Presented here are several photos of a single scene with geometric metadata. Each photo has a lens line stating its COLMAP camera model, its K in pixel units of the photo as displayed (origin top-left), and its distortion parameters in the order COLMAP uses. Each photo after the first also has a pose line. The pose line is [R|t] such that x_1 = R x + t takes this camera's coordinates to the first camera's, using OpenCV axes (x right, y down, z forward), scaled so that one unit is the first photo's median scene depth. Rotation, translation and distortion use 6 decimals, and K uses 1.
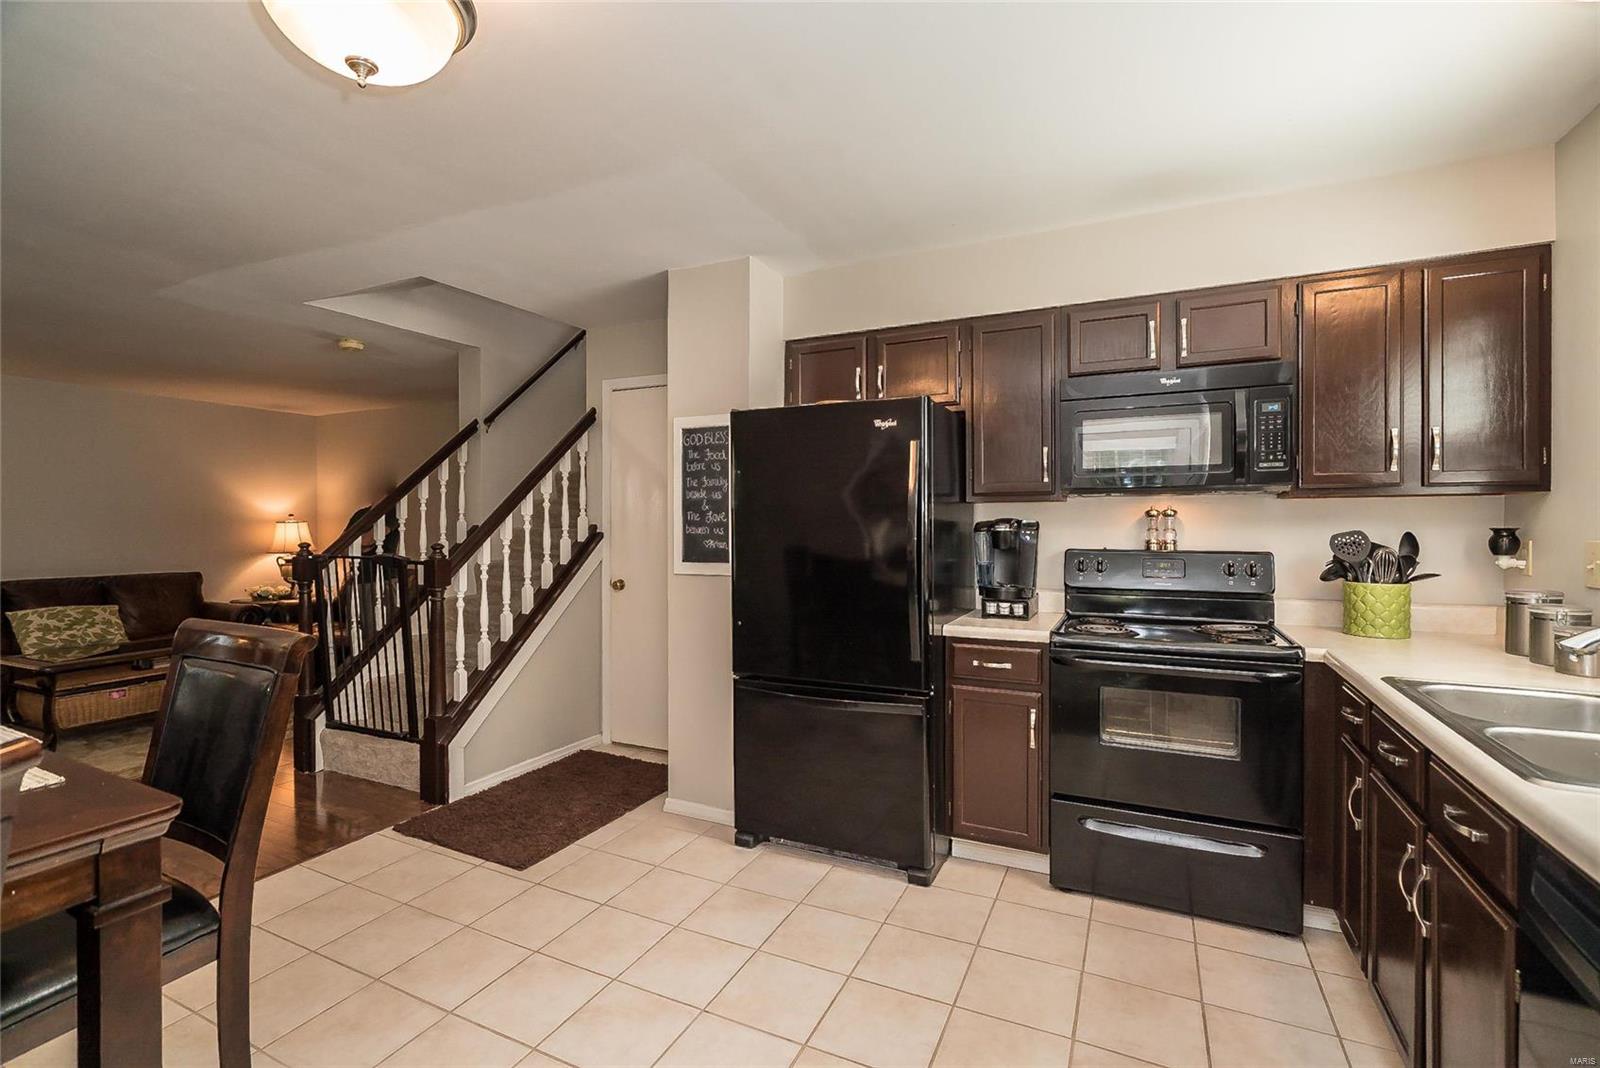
lens RADIAL K [[733.7, 0, 795.4], [0, 733.7, 532.2], [0, 0, 1]] dist [-0.001506, -0.000704]
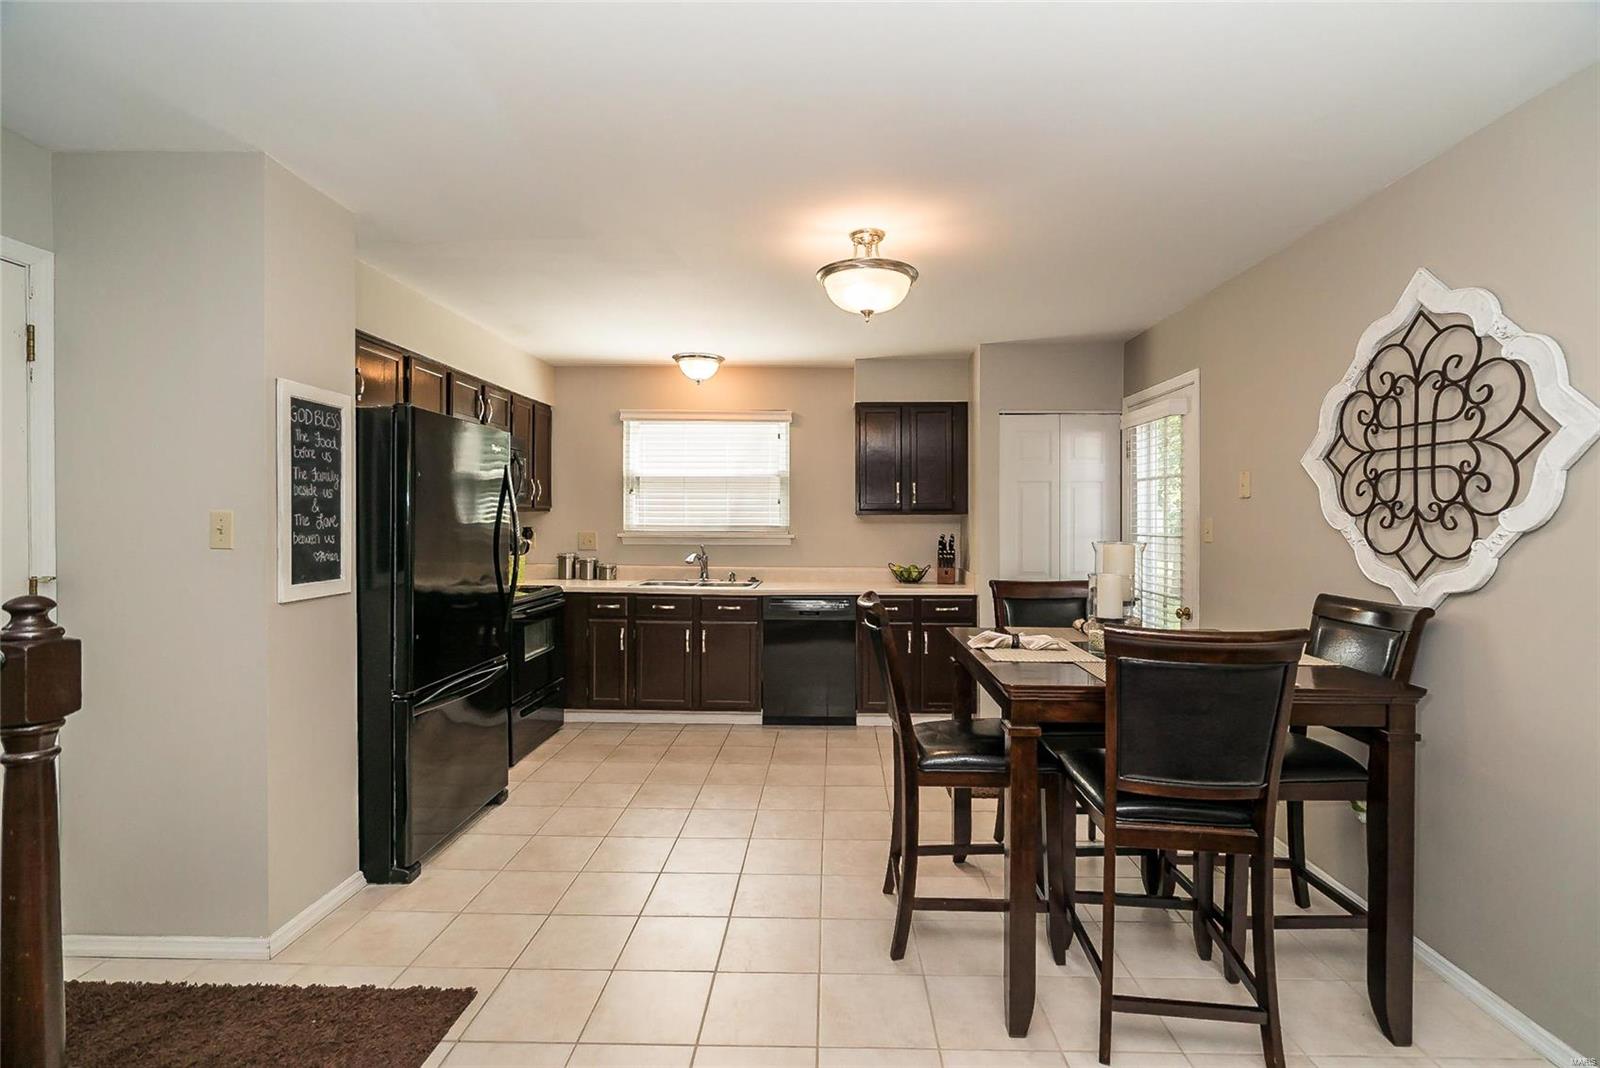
lens RADIAL K [[733.7, 0, 804.9], [0, 733.7, 524.7], [0, 0, 1]] dist [-0.001506, -0.000704]
pose [[-0.410185, -0.007137, 0.911975, -1.021664], [0.004374, 0.999942, 0.009793, -0.022483], [-0.911992, 0.008006, -0.410130, 0.851128]]
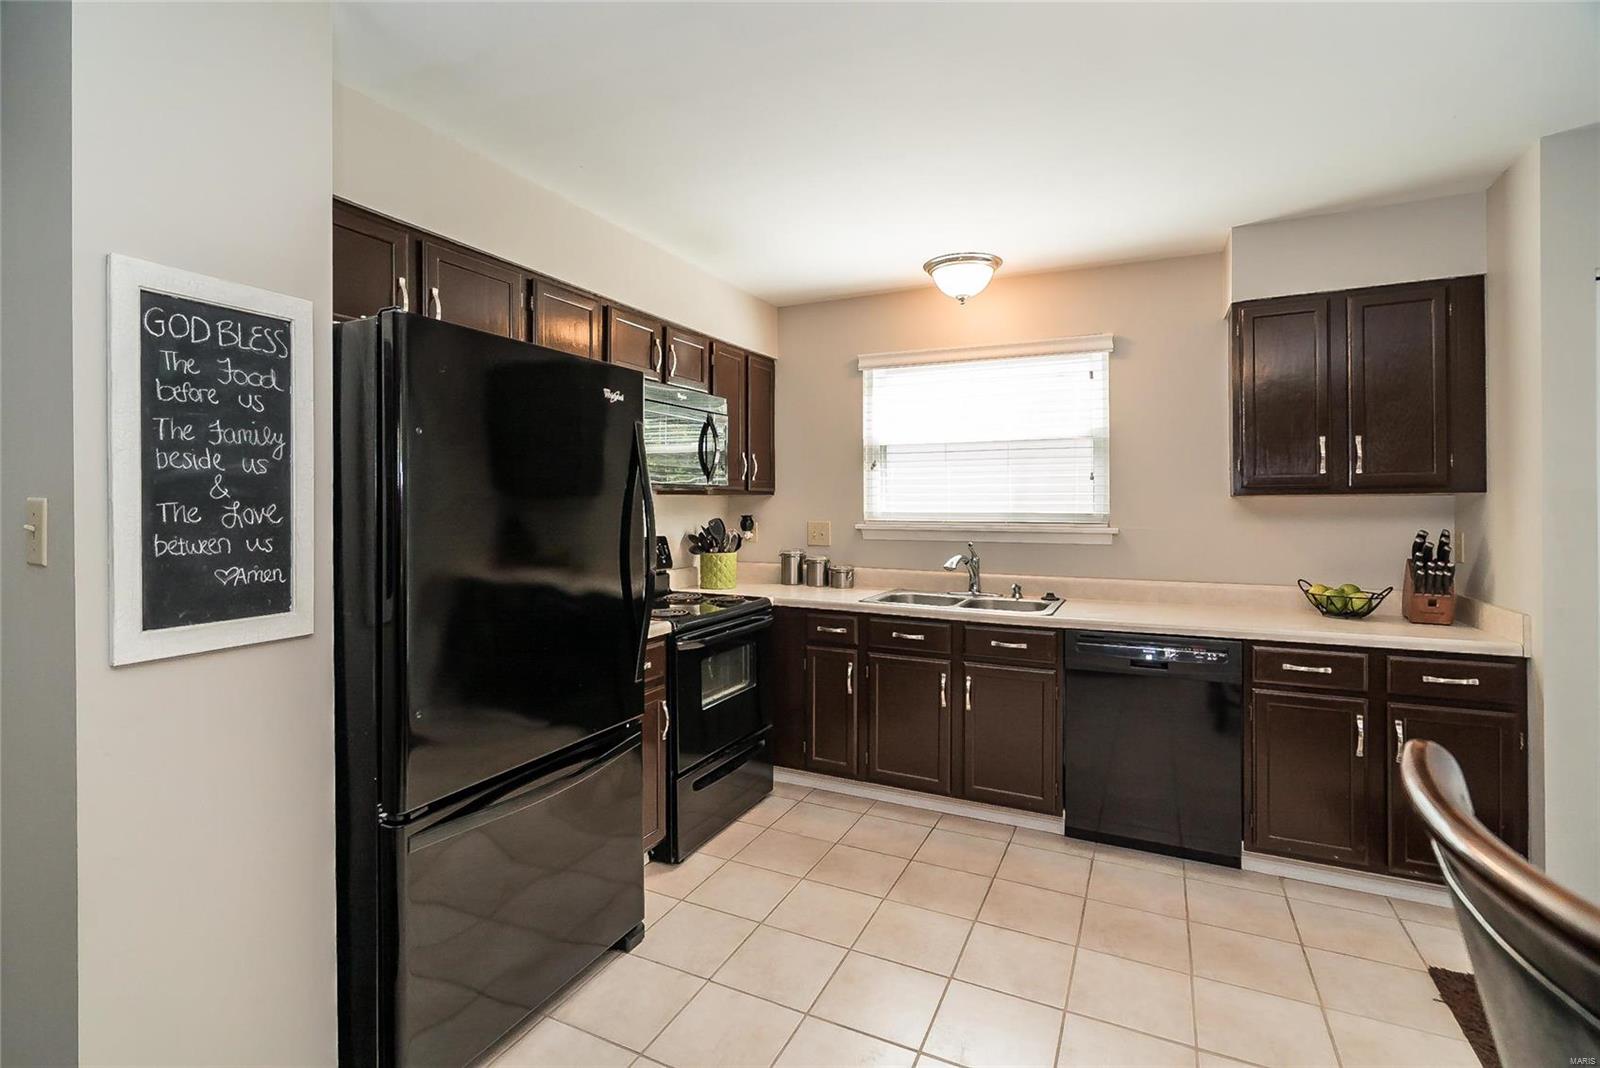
lens RADIAL K [[733.7, 0, 802.5], [0, 733.7, 505.0], [0, 0, 1]] dist [-0.001506, -0.000704]
pose [[-0.013560, -0.002434, 0.999905, -0.558522], [0.010340, 0.999943, 0.002574, -0.023996], [-0.999855, 0.010374, -0.013534, 0.664762]]
